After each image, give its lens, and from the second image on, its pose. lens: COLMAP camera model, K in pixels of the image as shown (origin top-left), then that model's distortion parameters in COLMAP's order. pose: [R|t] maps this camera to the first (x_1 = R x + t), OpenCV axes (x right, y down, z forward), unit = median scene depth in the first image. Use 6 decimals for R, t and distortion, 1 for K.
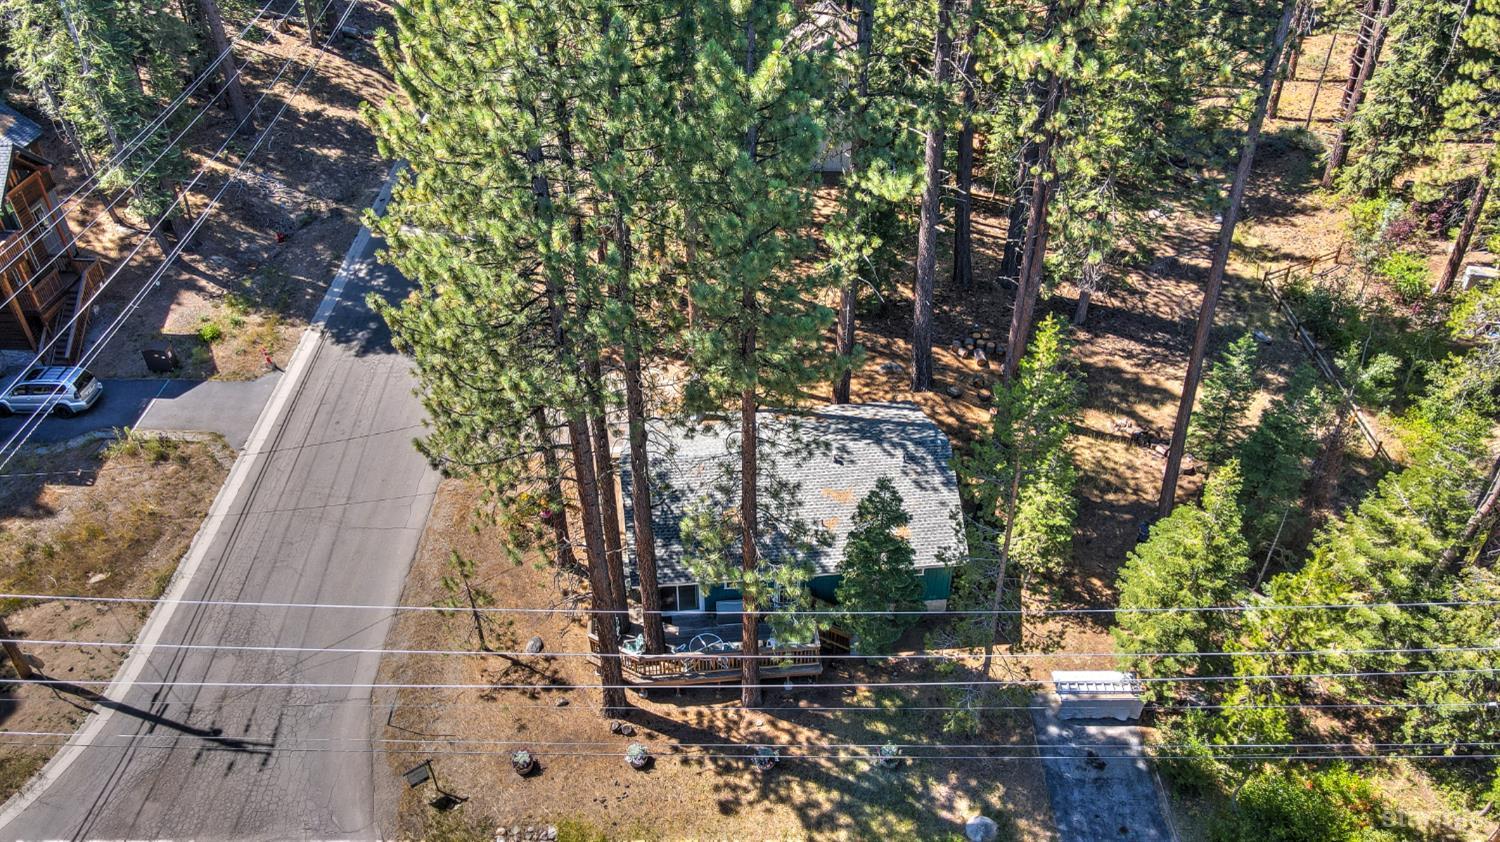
lens RADIAL K [[1102.3, 0, 757.4], [0, 1102.3, 417.8], [0, 0, 1]] dist [-0.002605, 0.040007]
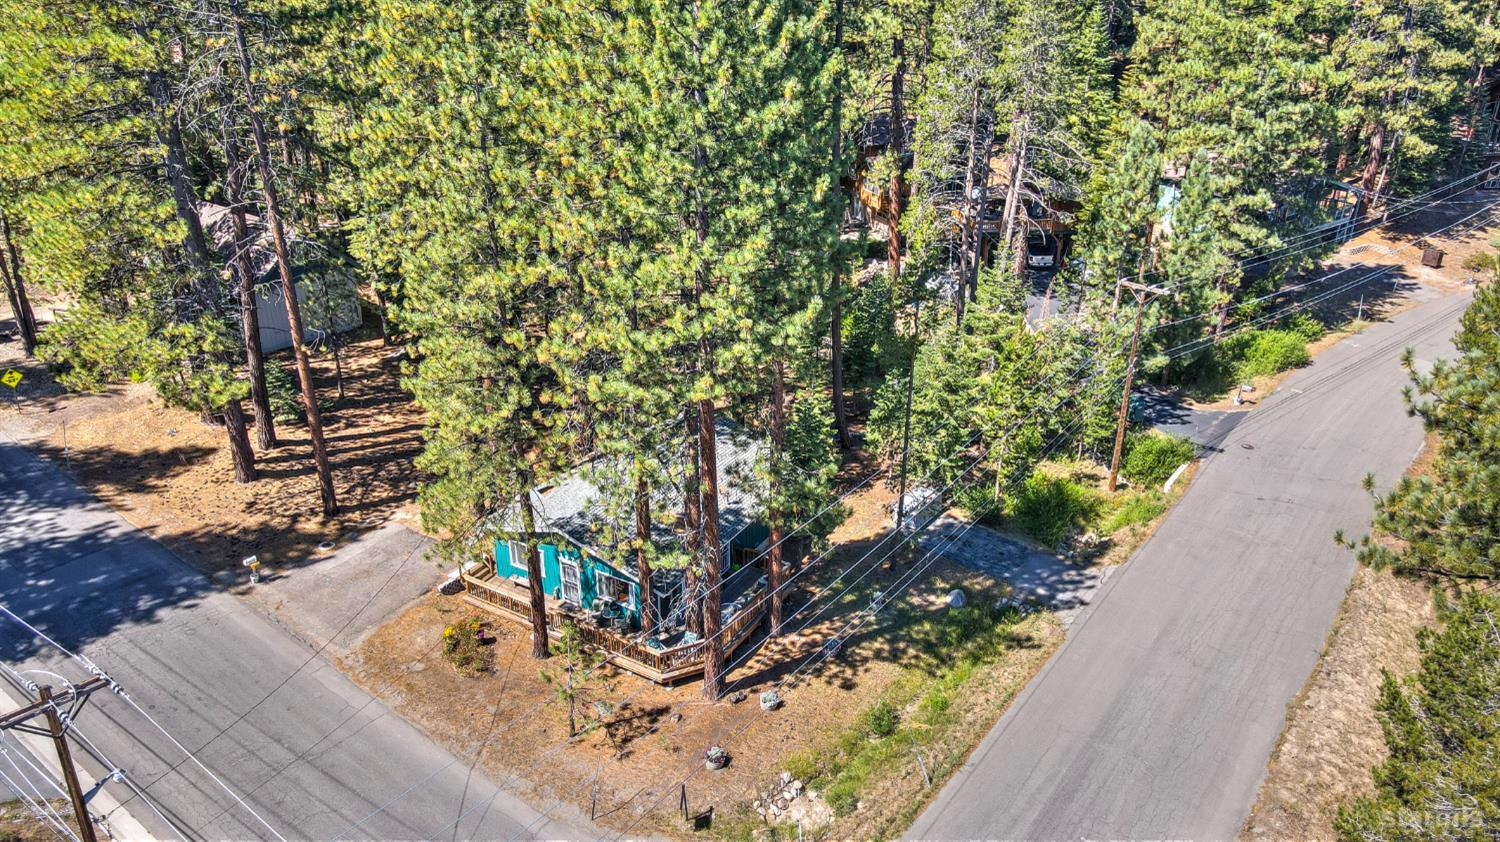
lens RADIAL K [[1102.3, 0, 757.4], [0, 1102.3, 417.8], [0, 0, 1]] dist [-0.002605, 0.040007]
pose [[0.594376, -0.350105, 0.723978, -0.795789], [0.480398, 0.876555, 0.029489, 0.007997], [-0.644930, 0.330270, 0.689193, 0.112967]]
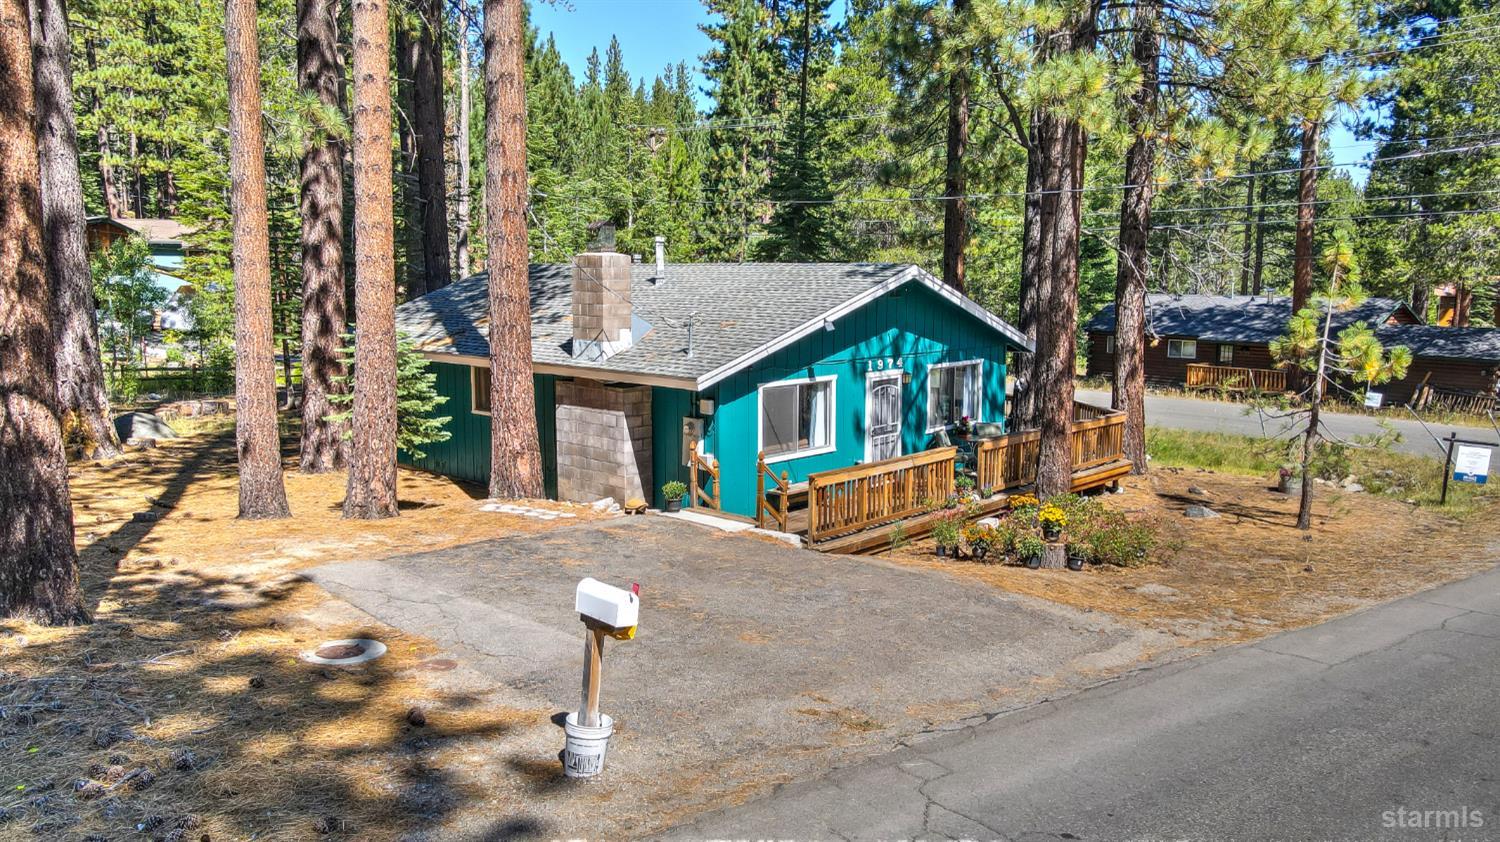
lens RADIAL K [[1102.3, 0, 757.4], [0, 1102.3, 417.8], [0, 0, 1]] dist [-0.002605, 0.040007]
pose [[-0.652085, -0.119425, 0.748681, -0.466687], [0.442083, 0.742354, 0.503461, -0.190871], [-0.615912, 0.659278, -0.431282, 1.377947]]
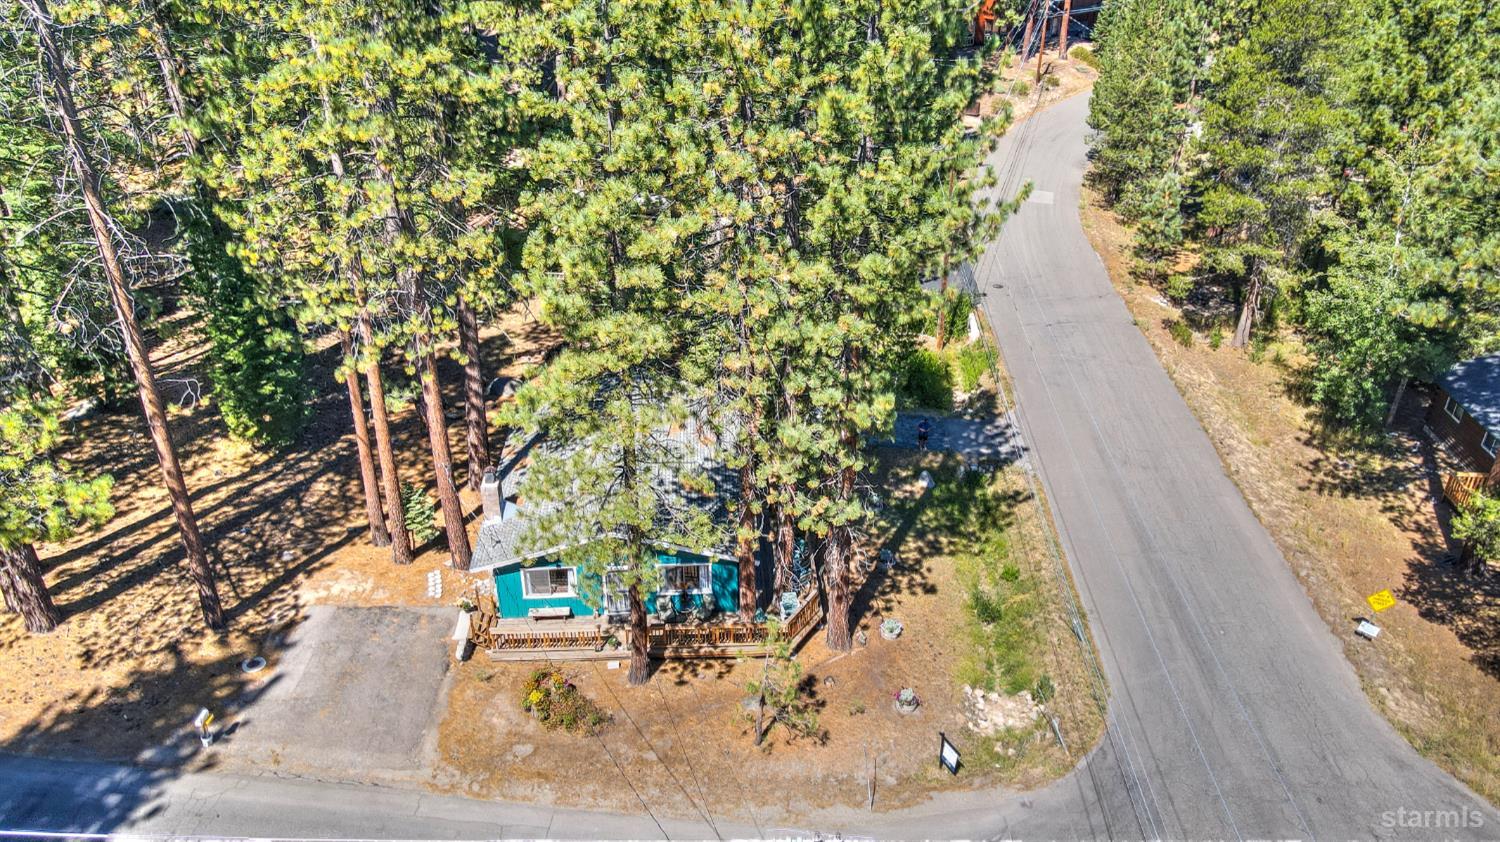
lens RADIAL K [[1102.3, 0, 757.4], [0, 1102.3, 417.8], [0, 0, 1]] dist [-0.002605, 0.040007]
pose [[0.056758, -0.493213, 0.868055, -0.907126], [0.593022, 0.716115, 0.368109, -0.307308], [-0.803183, 0.493883, 0.333131, 0.603096]]
